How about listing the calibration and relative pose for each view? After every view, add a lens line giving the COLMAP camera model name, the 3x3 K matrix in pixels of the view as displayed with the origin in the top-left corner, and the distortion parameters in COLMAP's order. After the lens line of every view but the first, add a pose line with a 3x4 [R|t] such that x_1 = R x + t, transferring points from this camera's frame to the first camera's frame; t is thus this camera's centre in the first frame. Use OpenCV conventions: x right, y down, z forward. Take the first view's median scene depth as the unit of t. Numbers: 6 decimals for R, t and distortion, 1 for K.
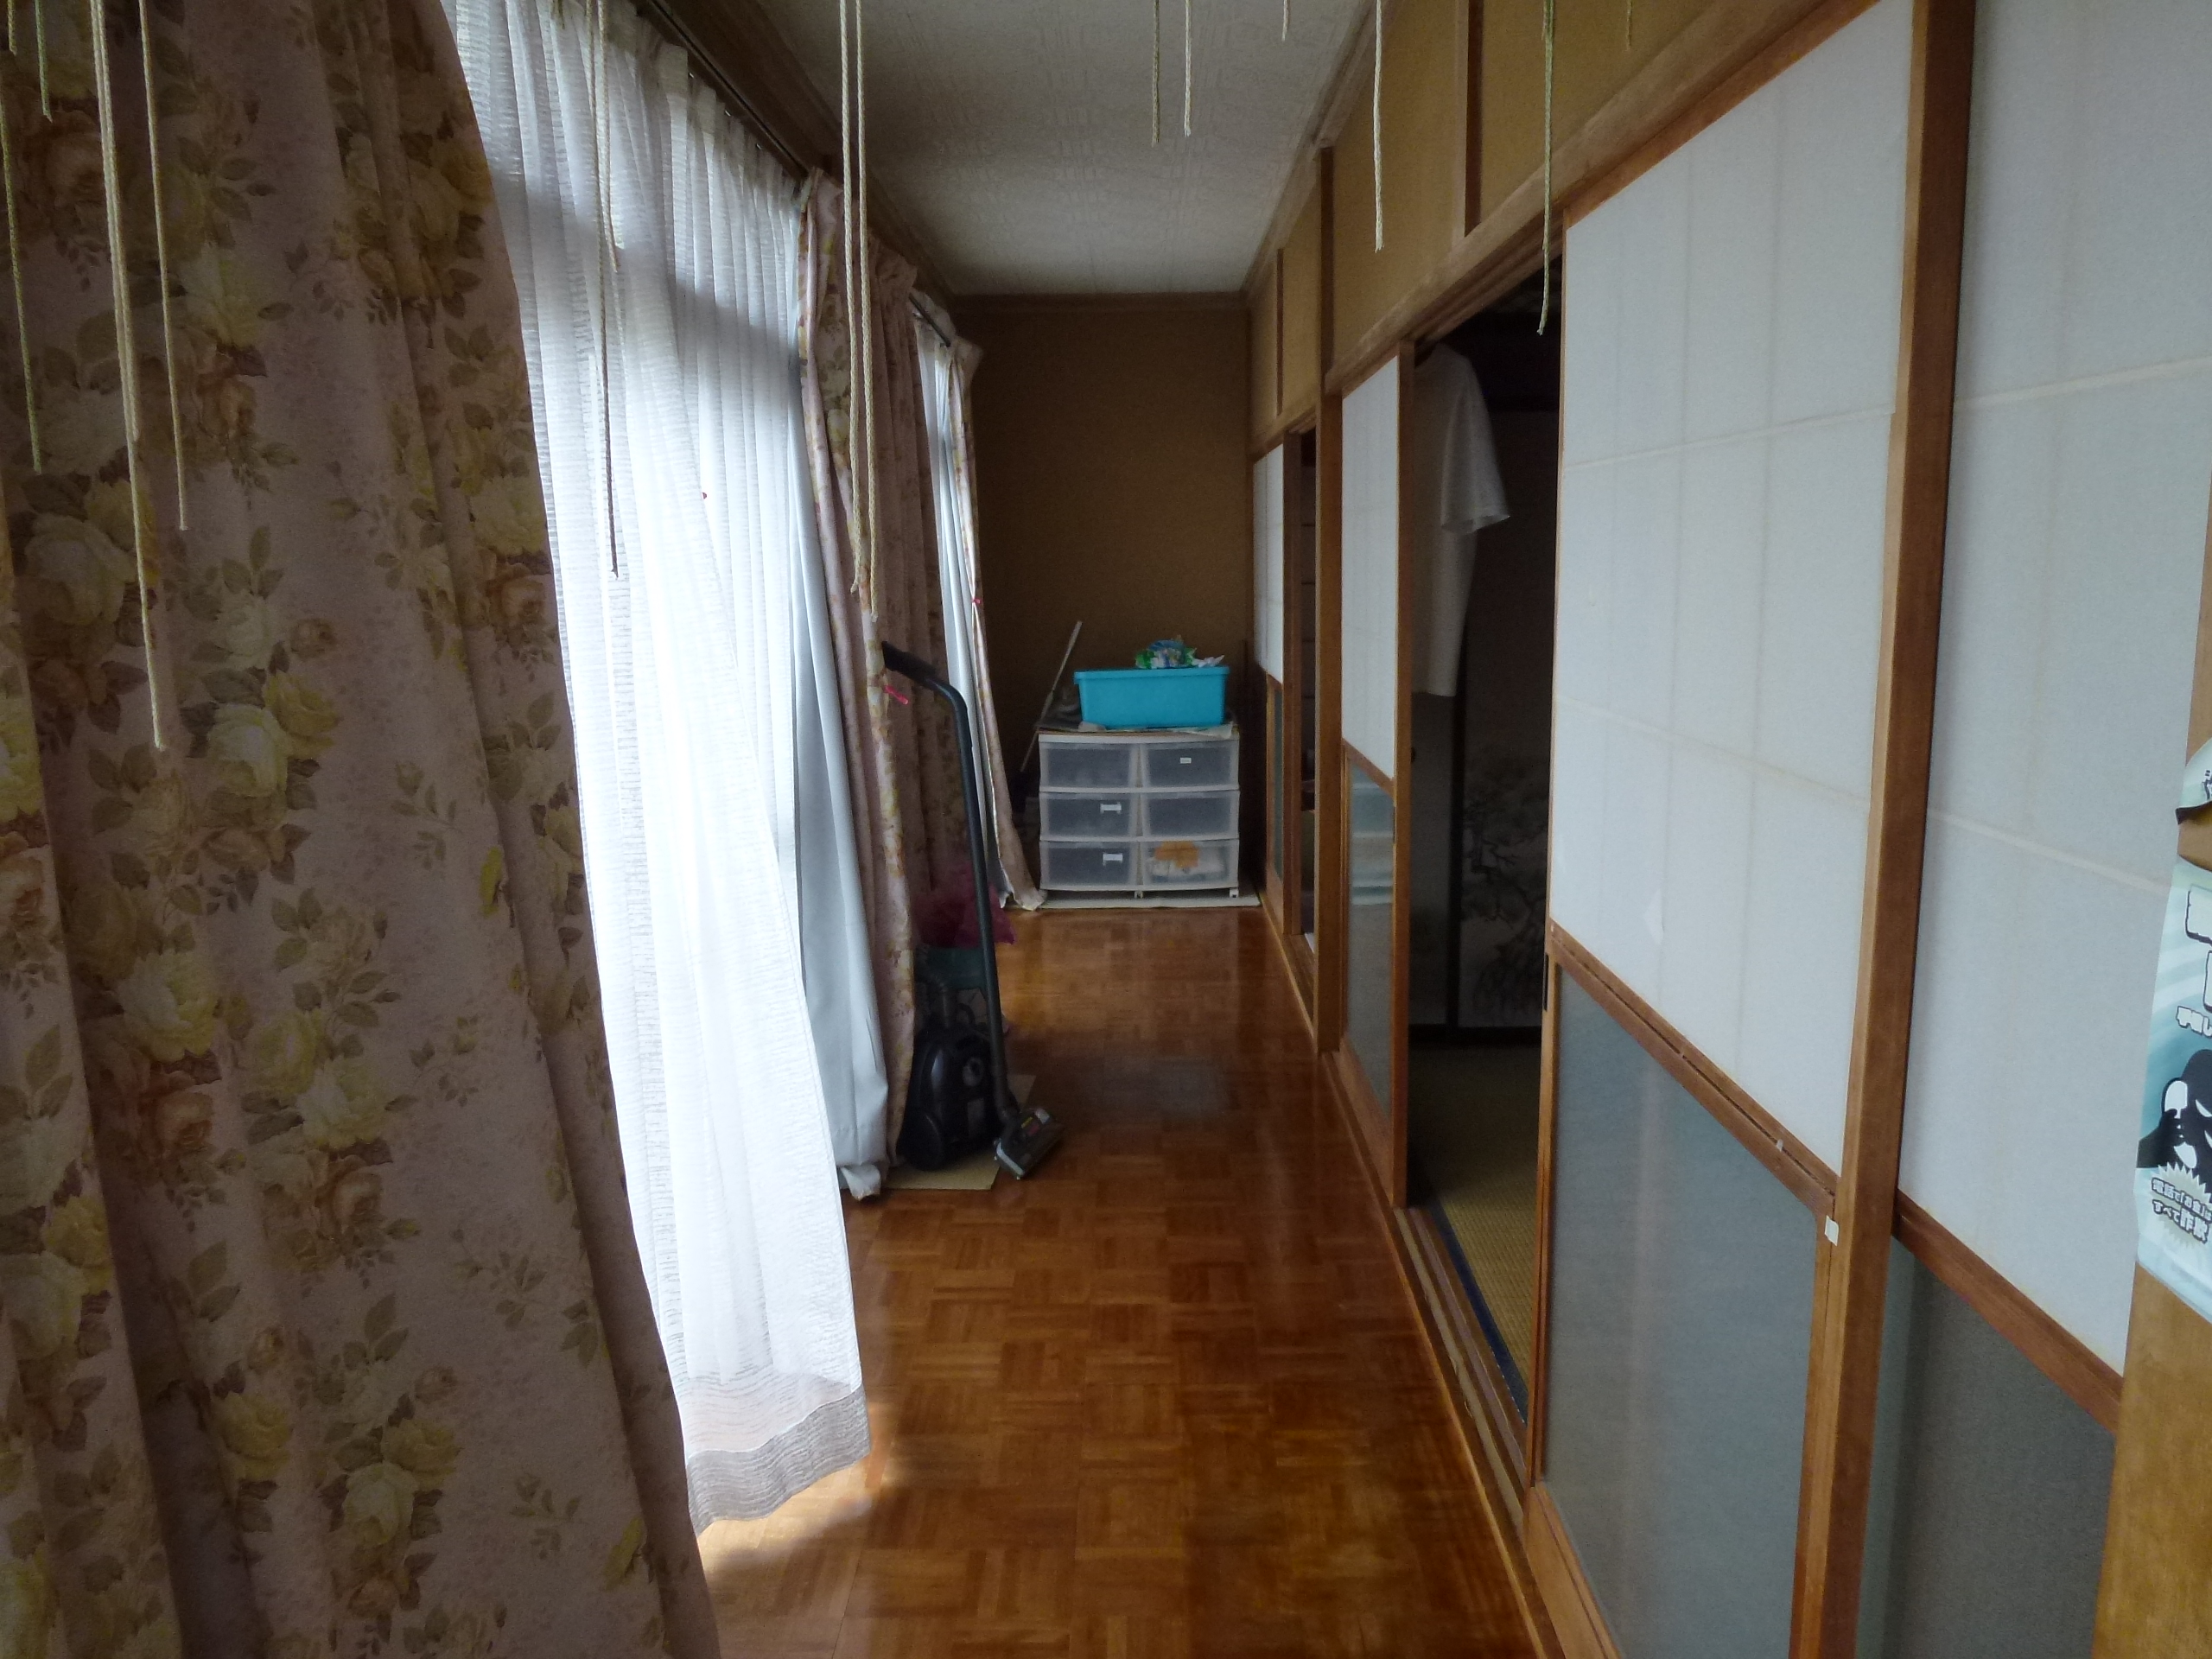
lens RADIAL K [[1587.7, 0, 1107.3], [0, 1587.7, 826.0], [0, 0, 1]] dist [-0.000312, -0.000034]
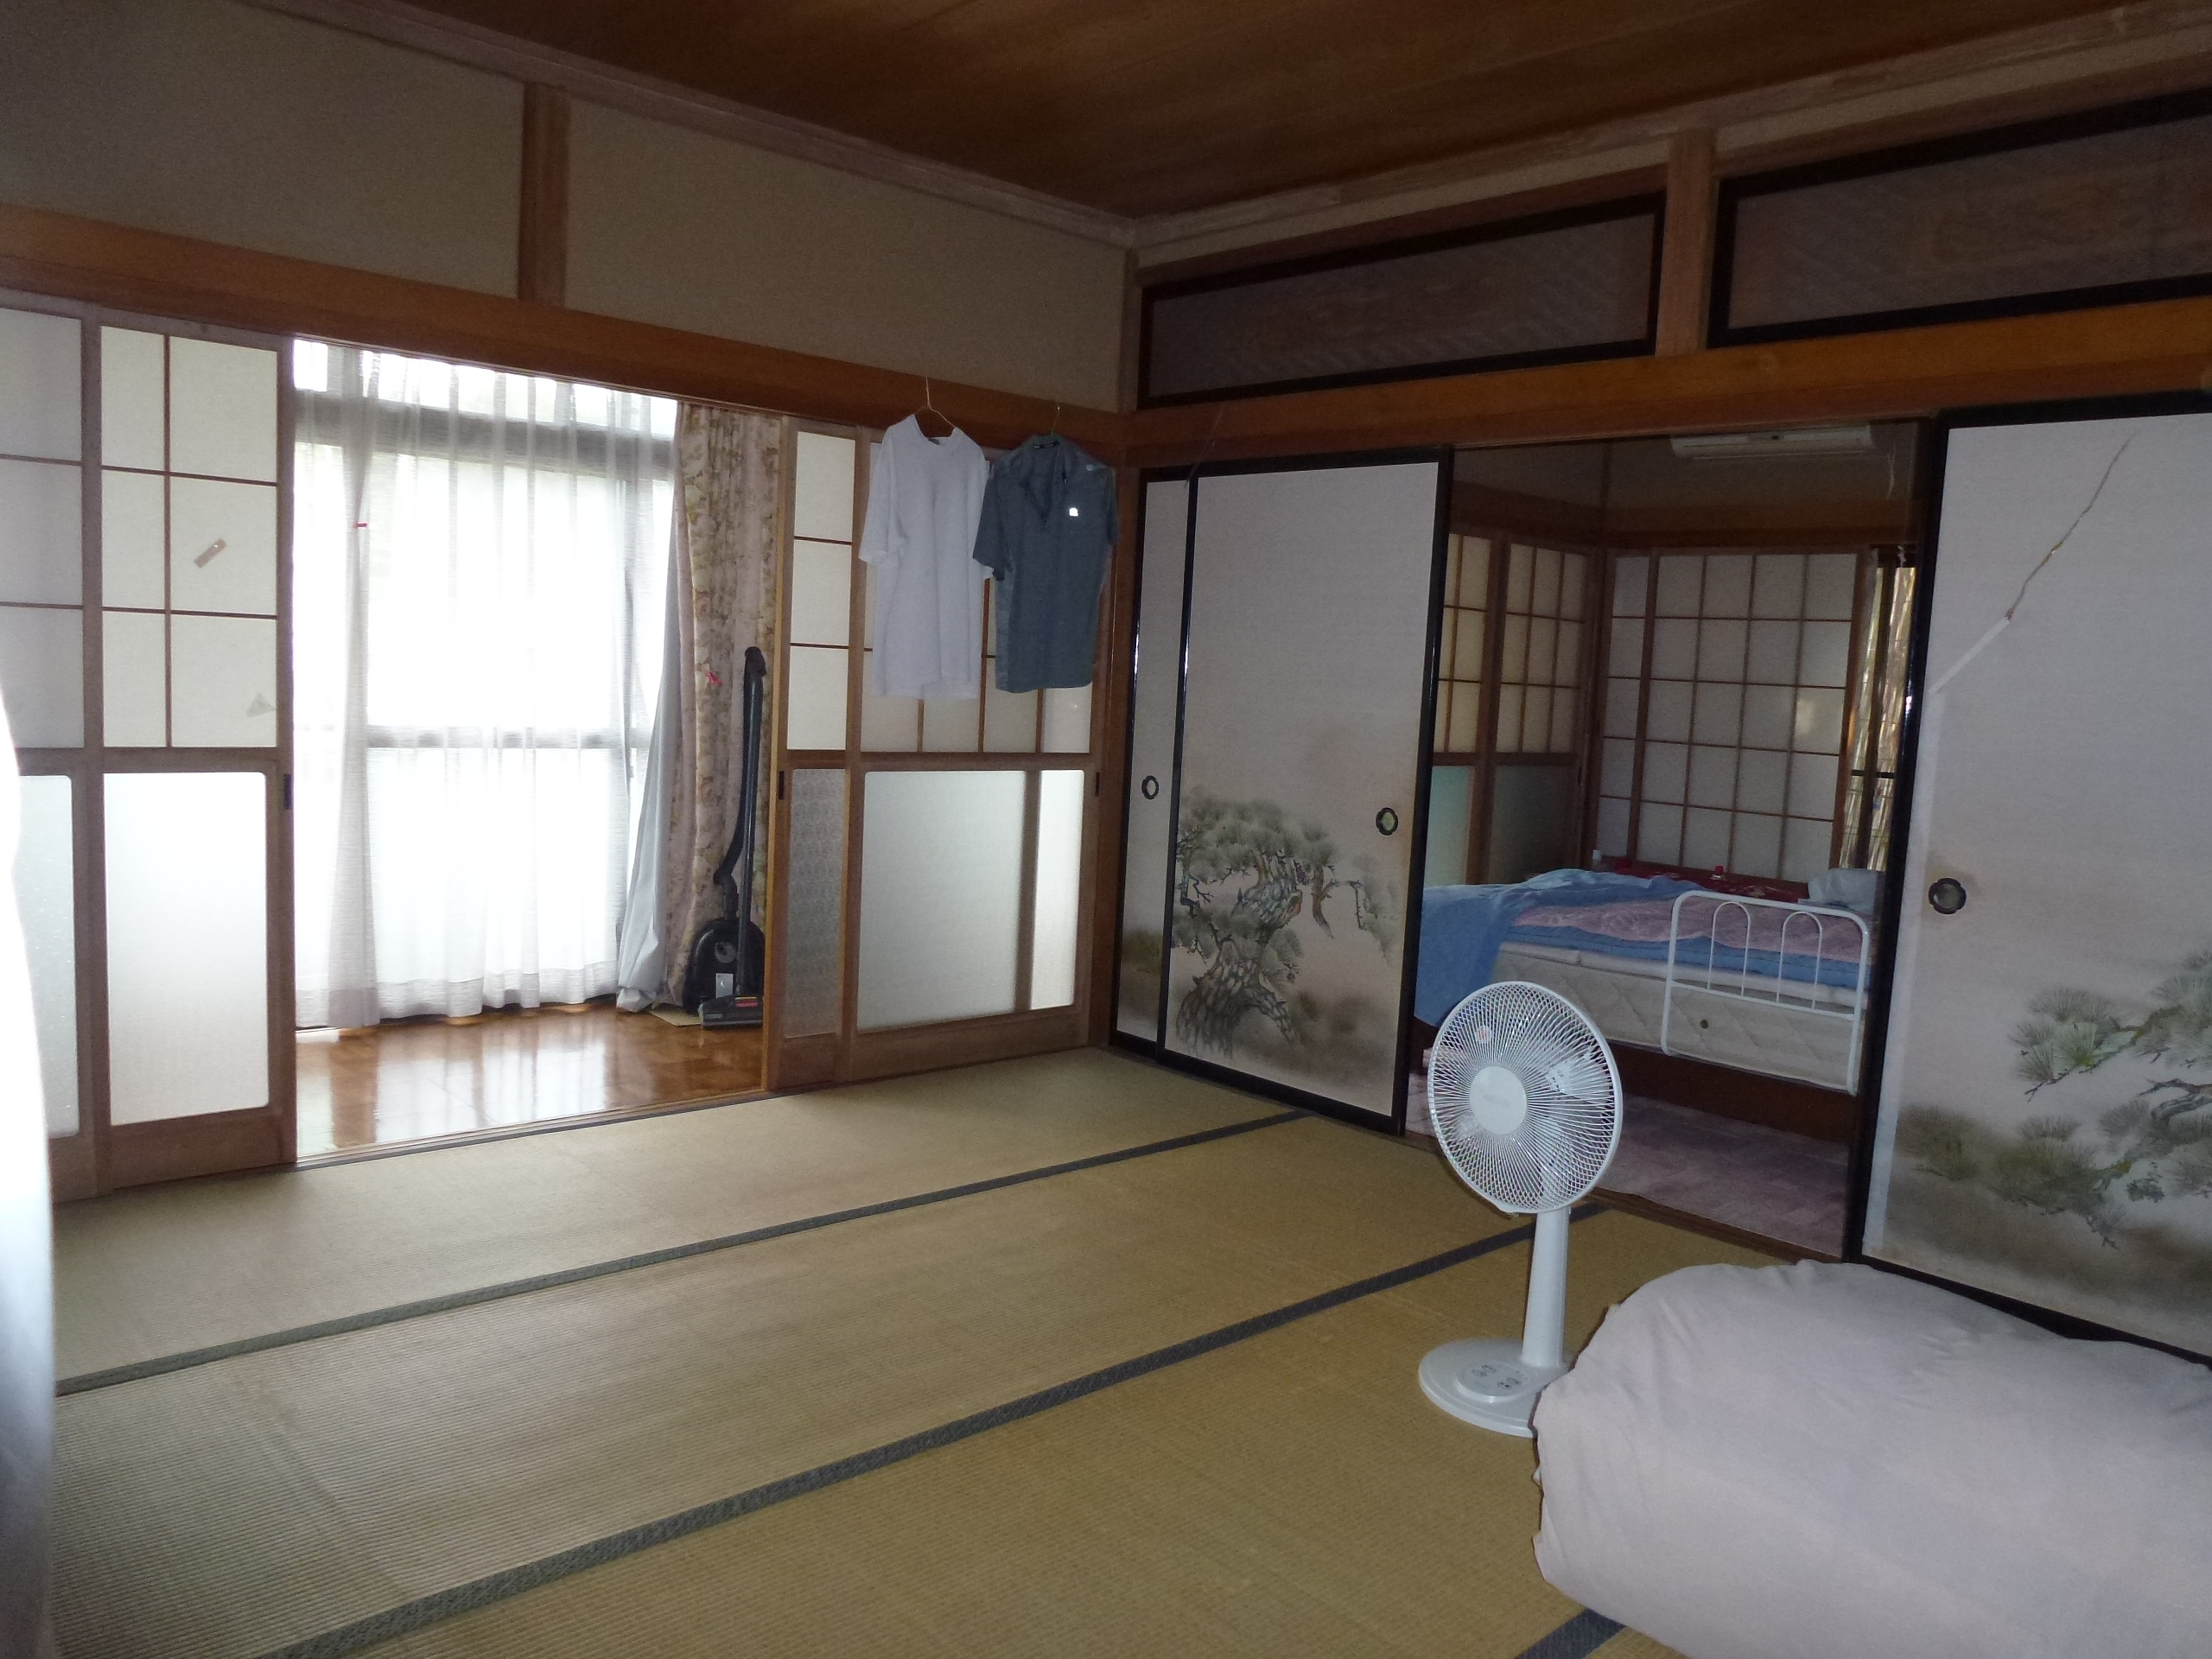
lens RADIAL K [[1587.7, 0, 1105.6], [0, 1587.7, 826.9], [0, 0, 1]] dist [-0.000312, -0.000034]
pose [[0.675983, 0.123594, -0.726479, 0.963235], [-0.182510, 0.983201, -0.002555, -0.009365], [0.713959, 0.134317, 0.687184, 0.225911]]
